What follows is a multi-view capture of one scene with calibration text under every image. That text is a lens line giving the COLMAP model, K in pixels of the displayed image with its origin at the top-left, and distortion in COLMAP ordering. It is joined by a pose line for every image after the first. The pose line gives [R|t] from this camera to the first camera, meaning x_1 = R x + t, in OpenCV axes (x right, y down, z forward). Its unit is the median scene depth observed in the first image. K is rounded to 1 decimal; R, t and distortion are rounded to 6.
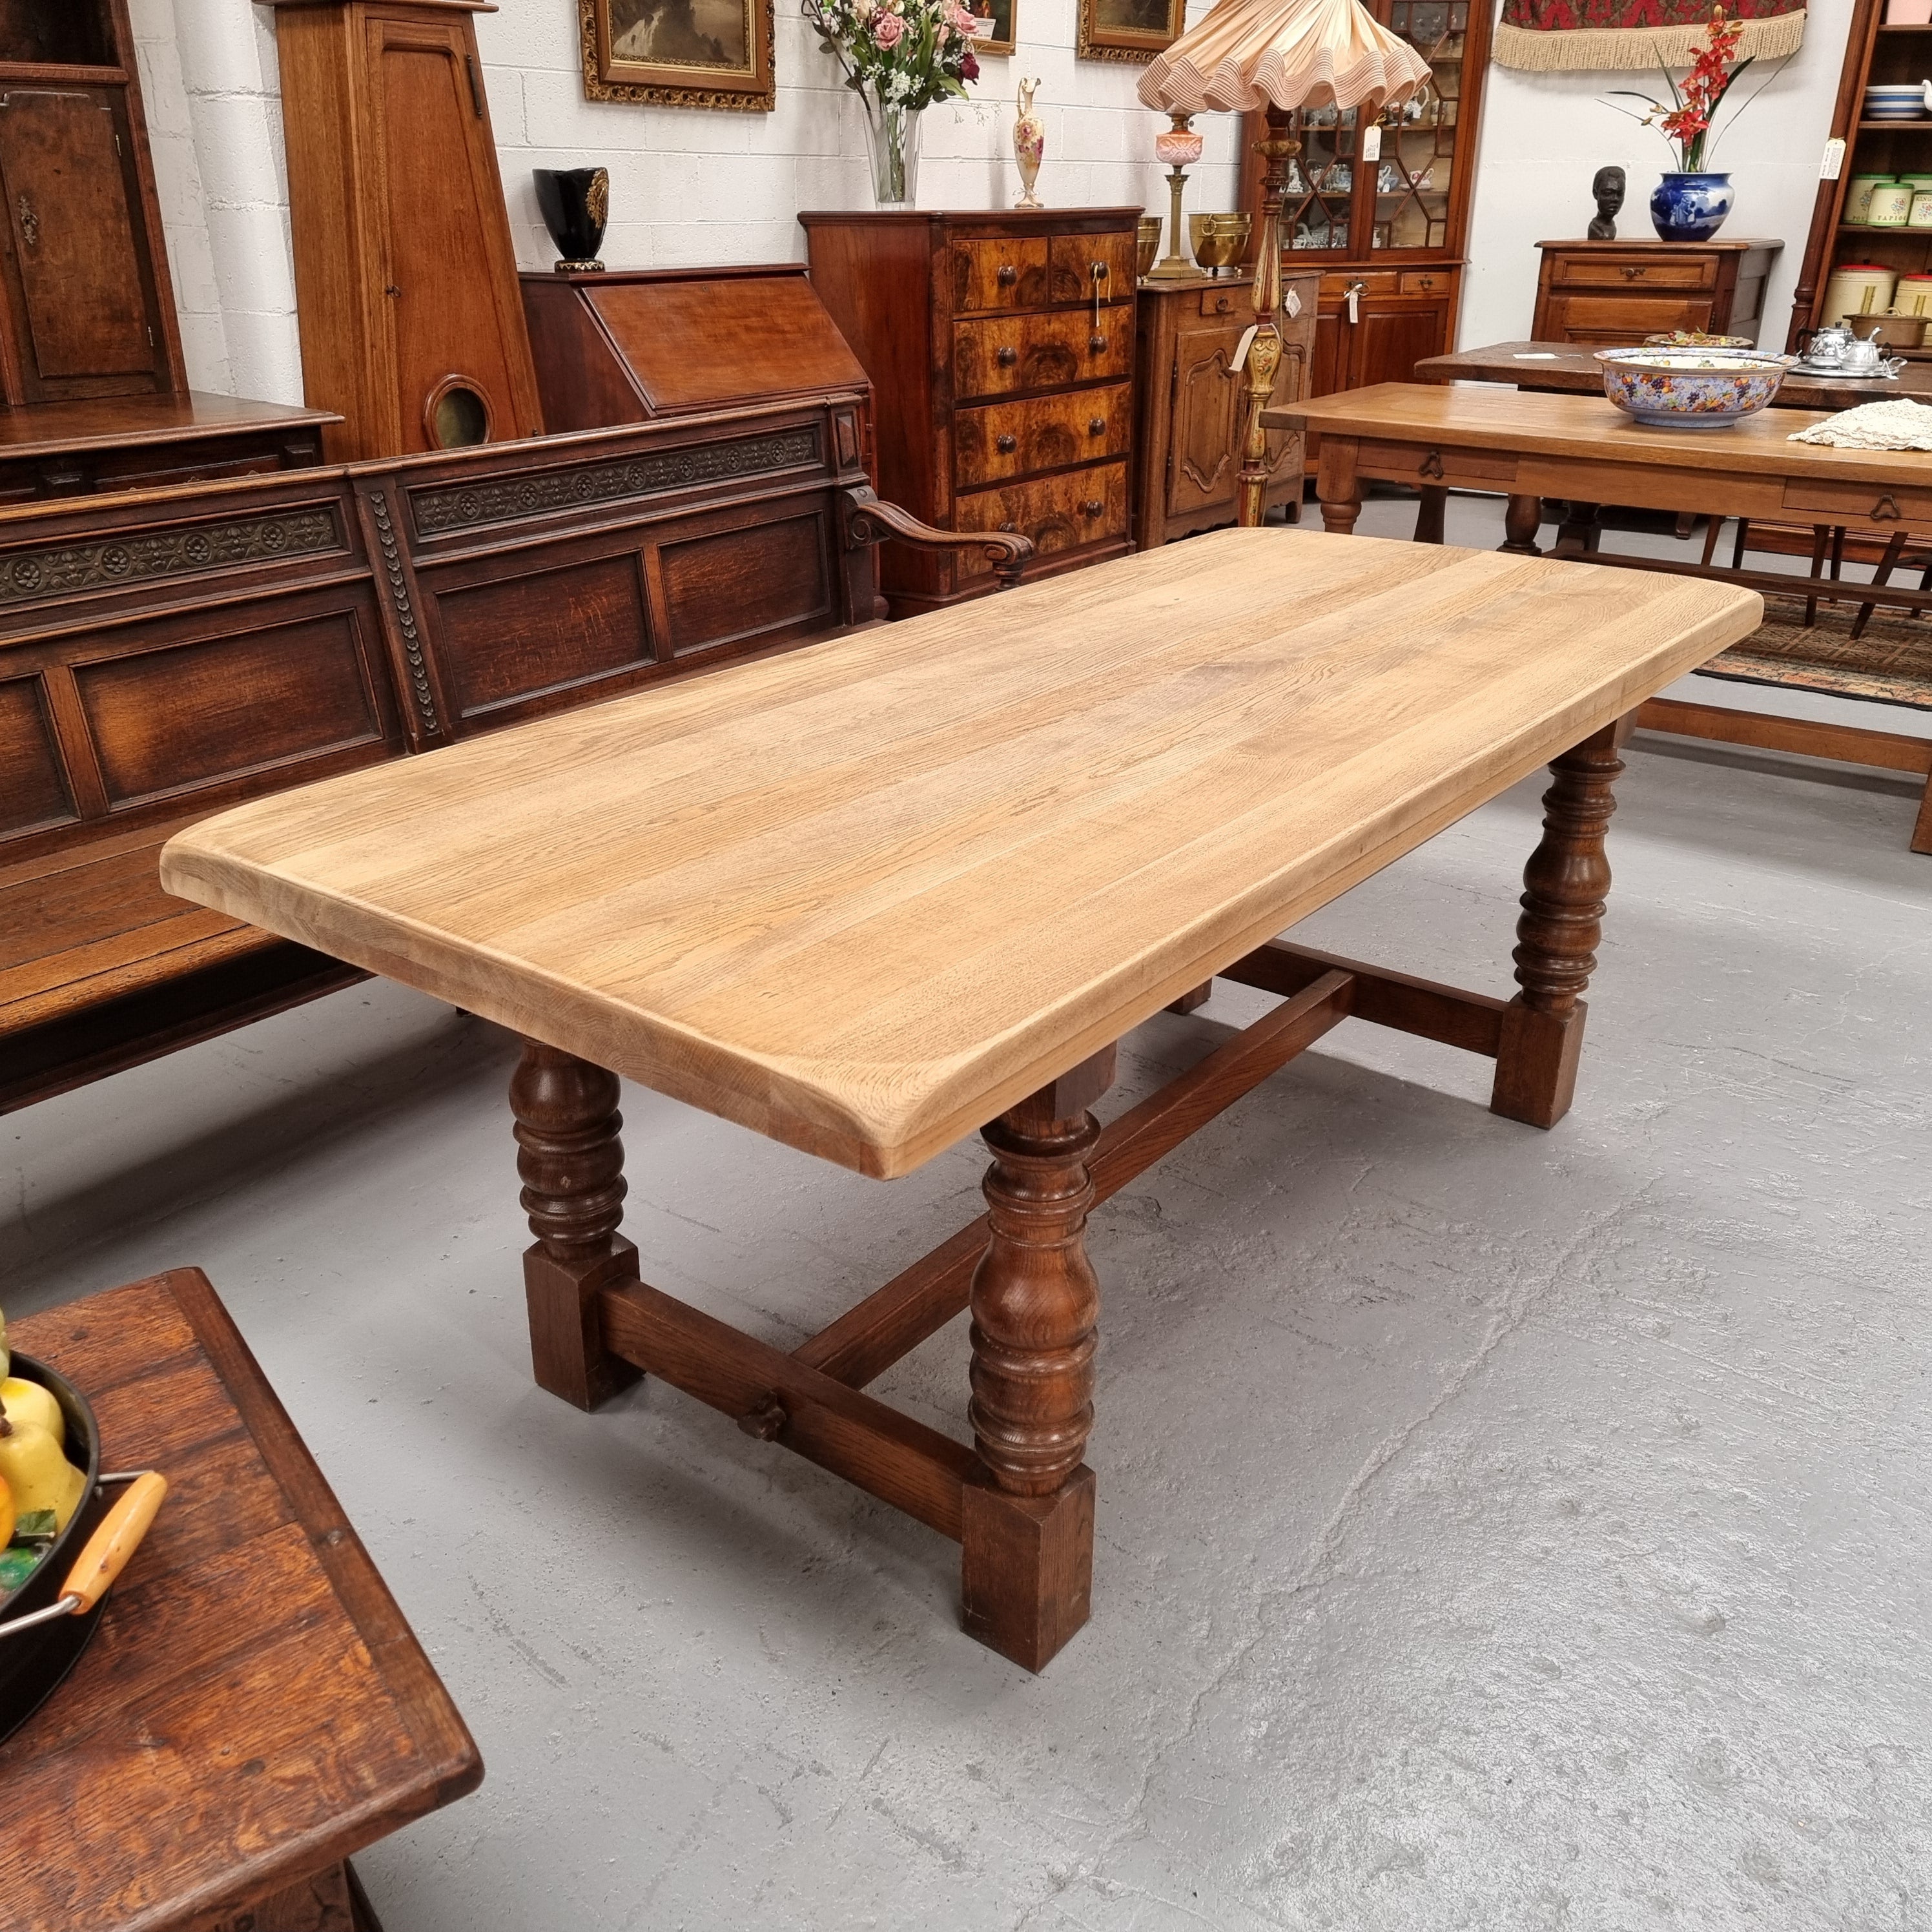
lens RADIAL K [[1763.7, 0, 957.1], [0, 1763.7, 947.0], [0, 0, 1]] dist [0.093583, -0.076360]
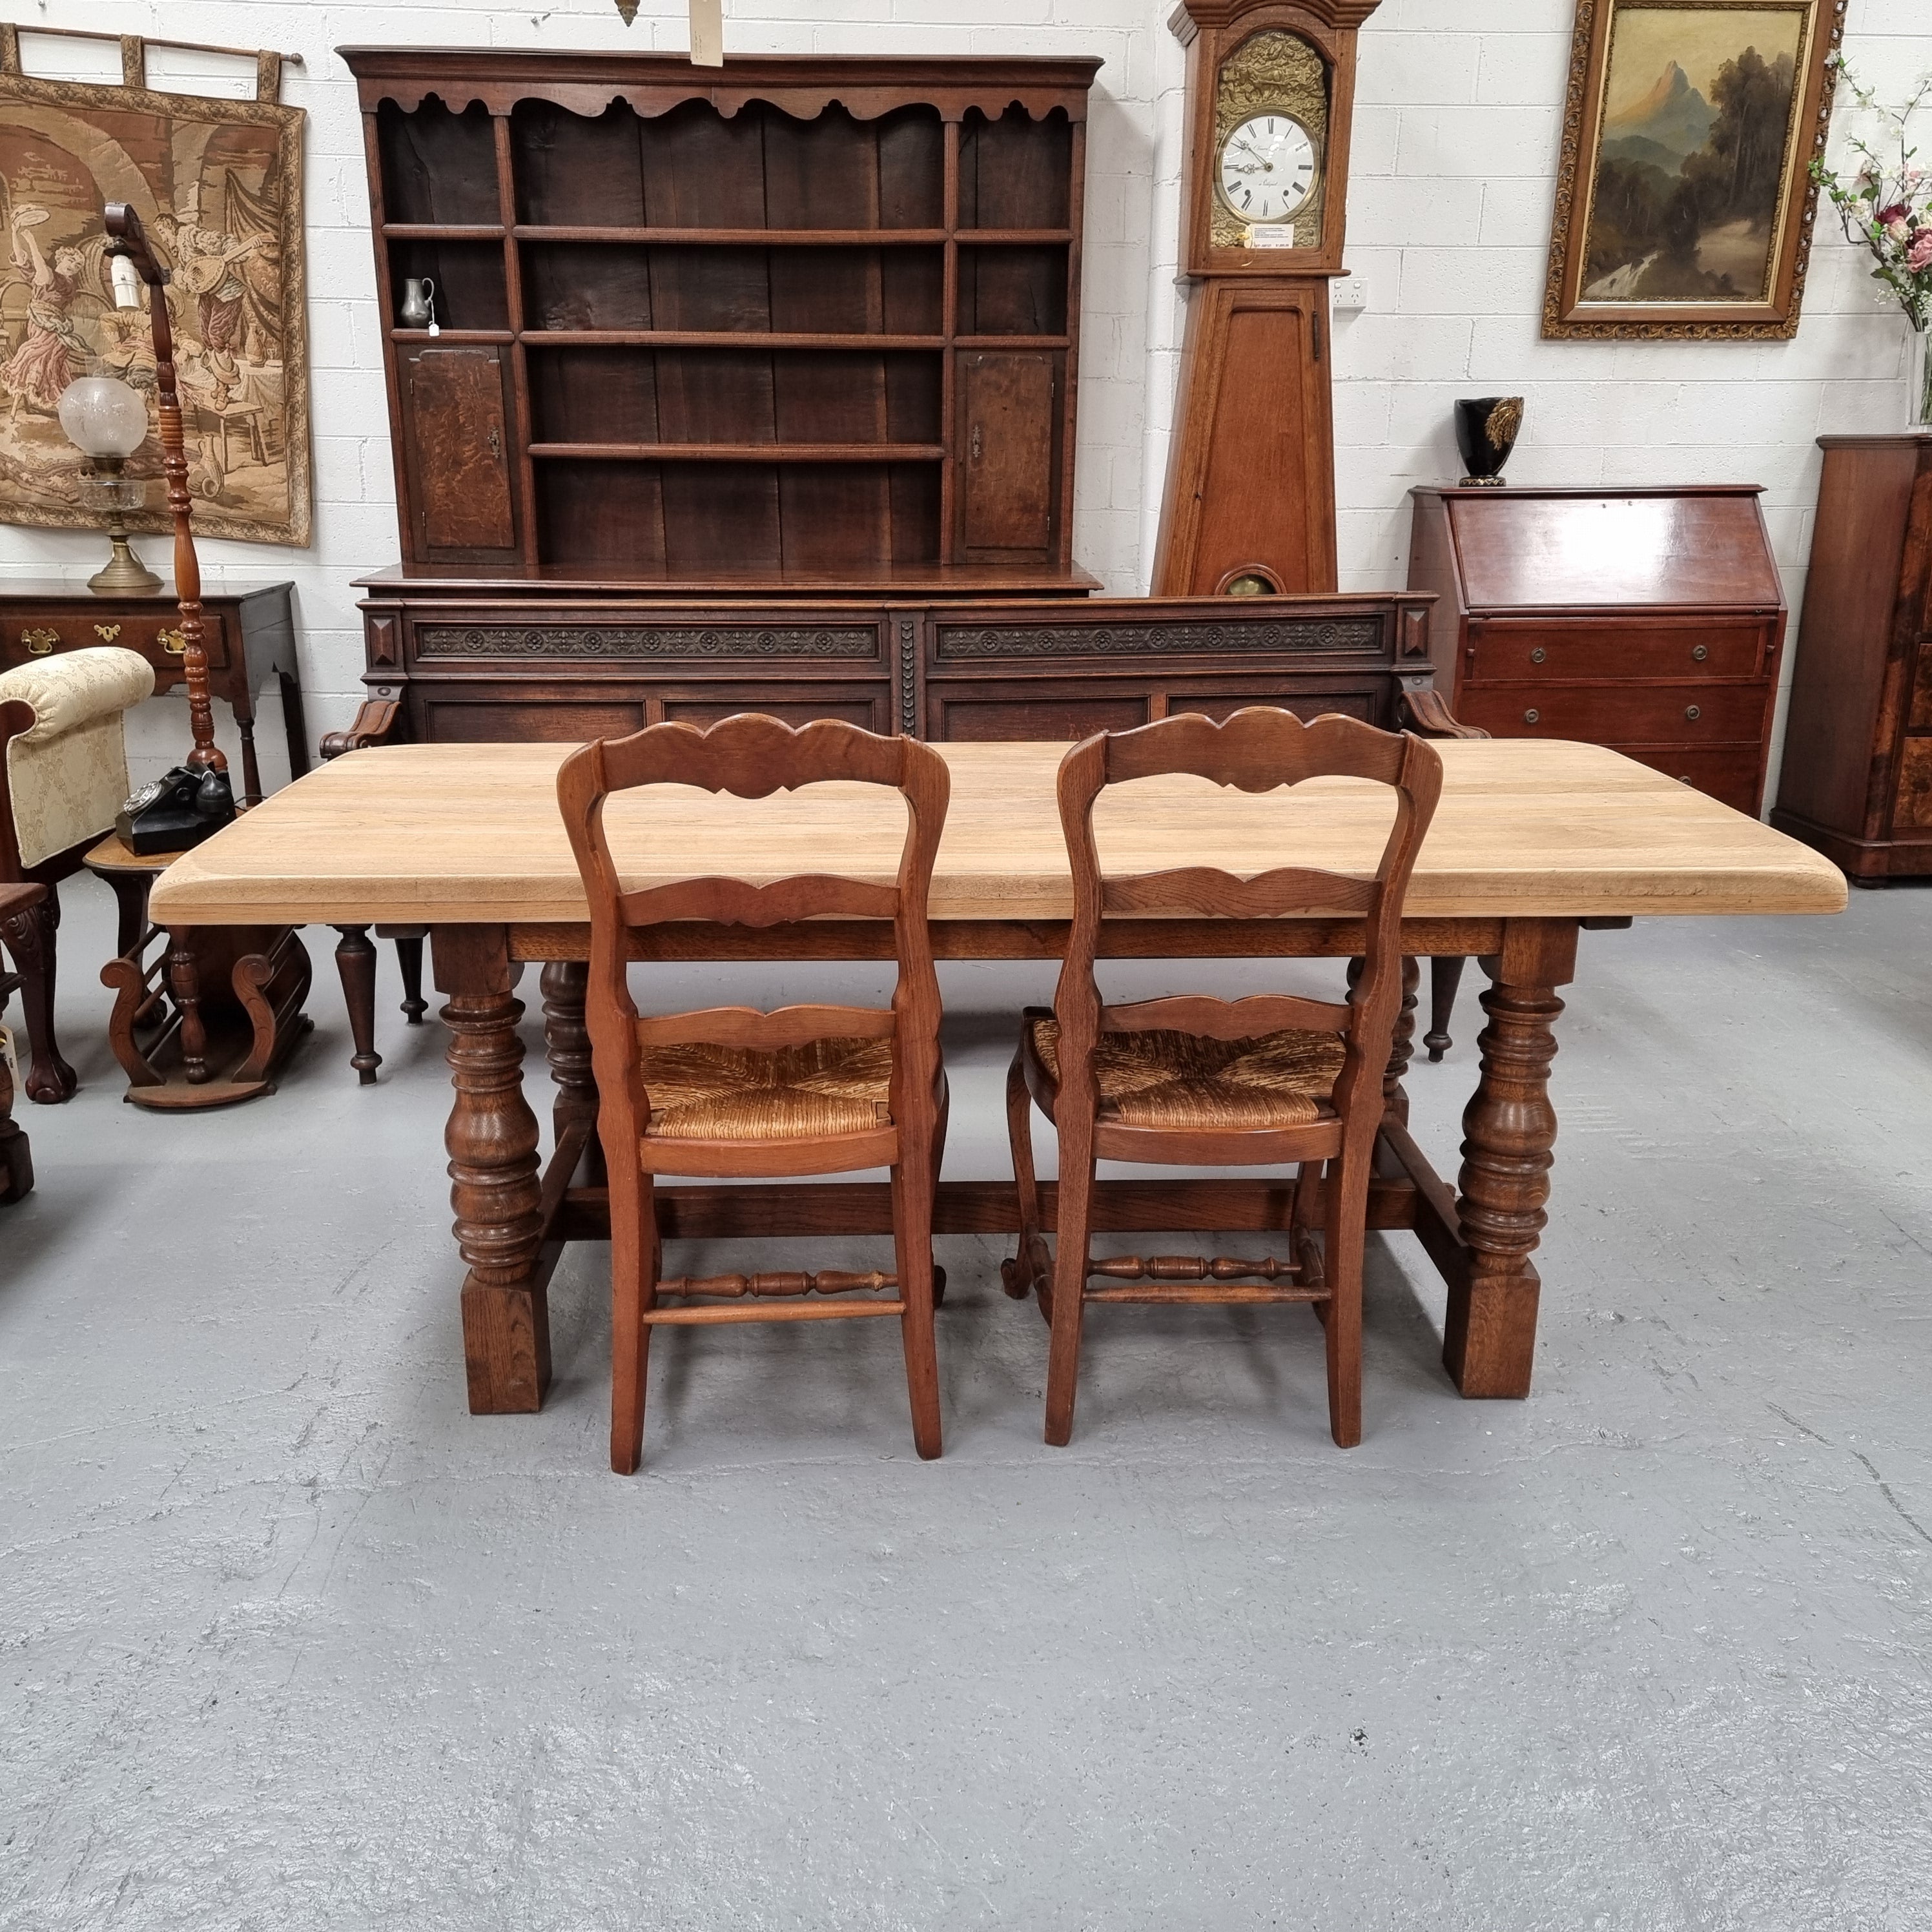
lens RADIAL K [[1752.5, 0, 966.6], [0, 1752.5, 944.5], [0, 0, 1]] dist [0.085343, -0.064712]
pose [[0.635716, 0.221011, -0.739607, 0.593540], [-0.305614, 0.951907, 0.021765, -0.044763], [0.708847, 0.212199, 0.672686, 0.125222]]
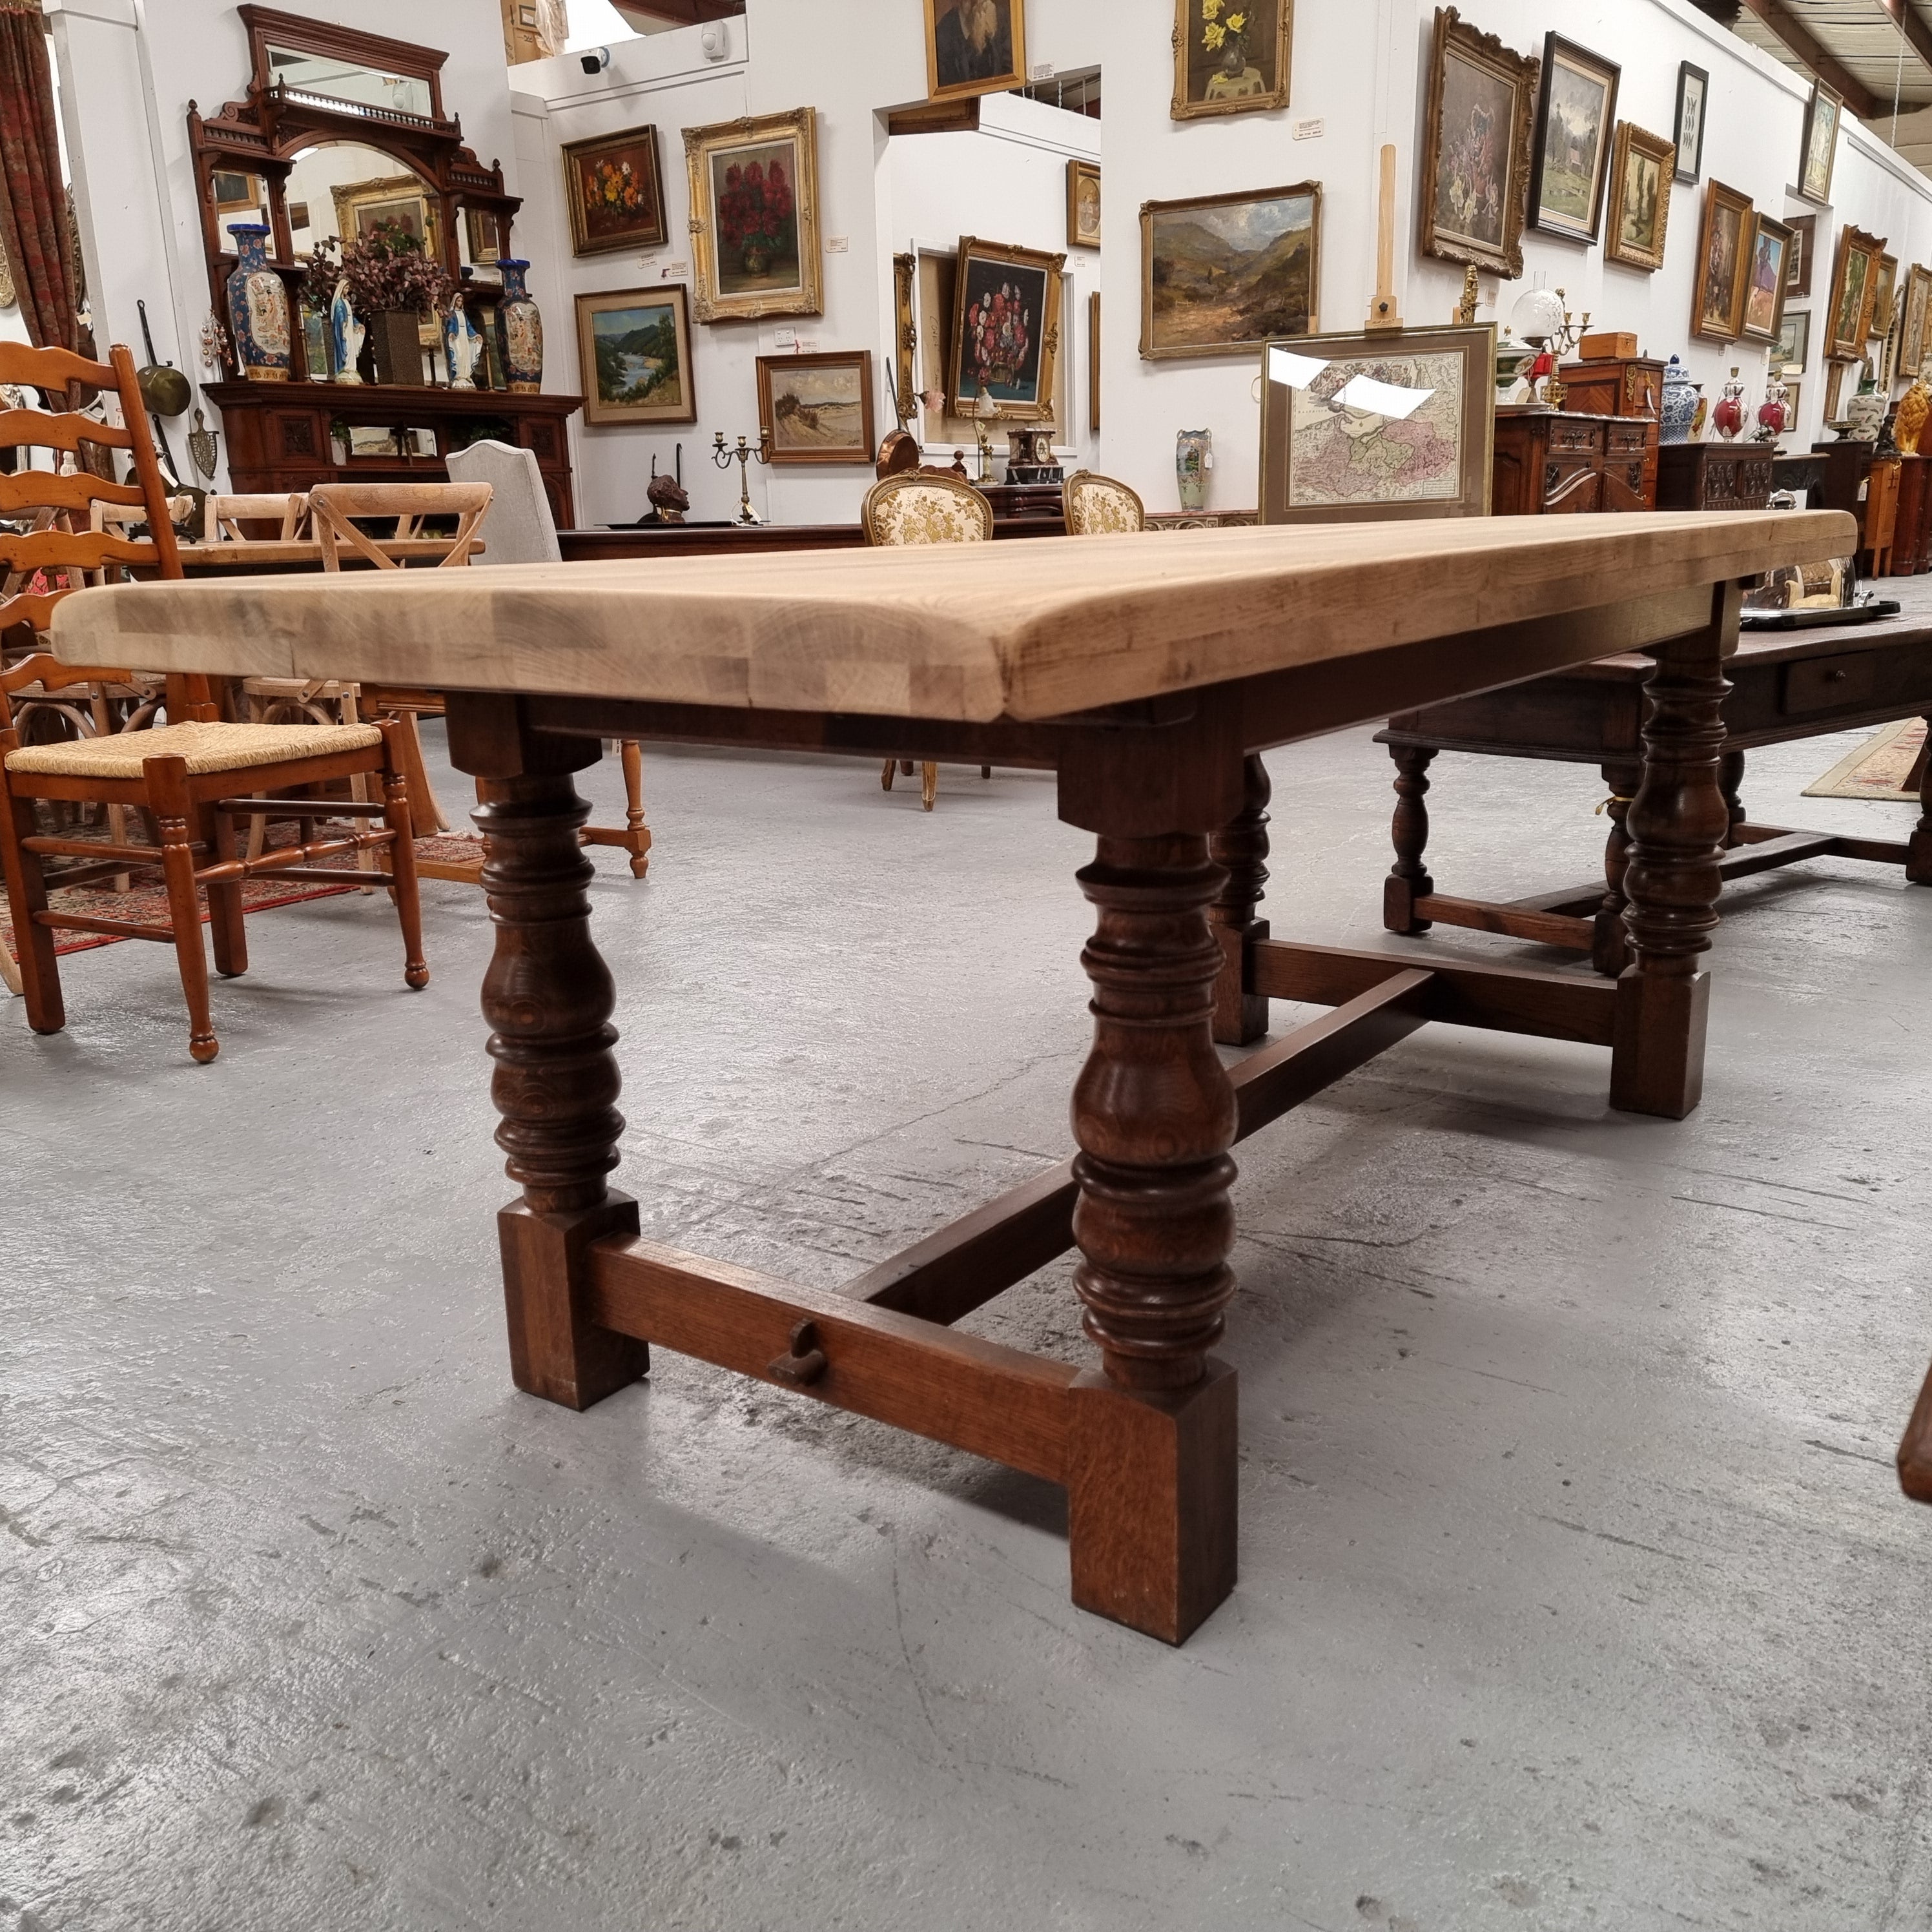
lens RADIAL K [[1772.7, 0, 966.0], [0, 1772.7, 966.0], [0, 0, 1]] dist [0.083160, -0.065380]
pose [[-0.999273, 0.027576, -0.026311, 0.153995], [0.005626, 0.789460, 0.613776, -0.313942], [0.037697, 0.613182, -0.789042, 1.086671]]
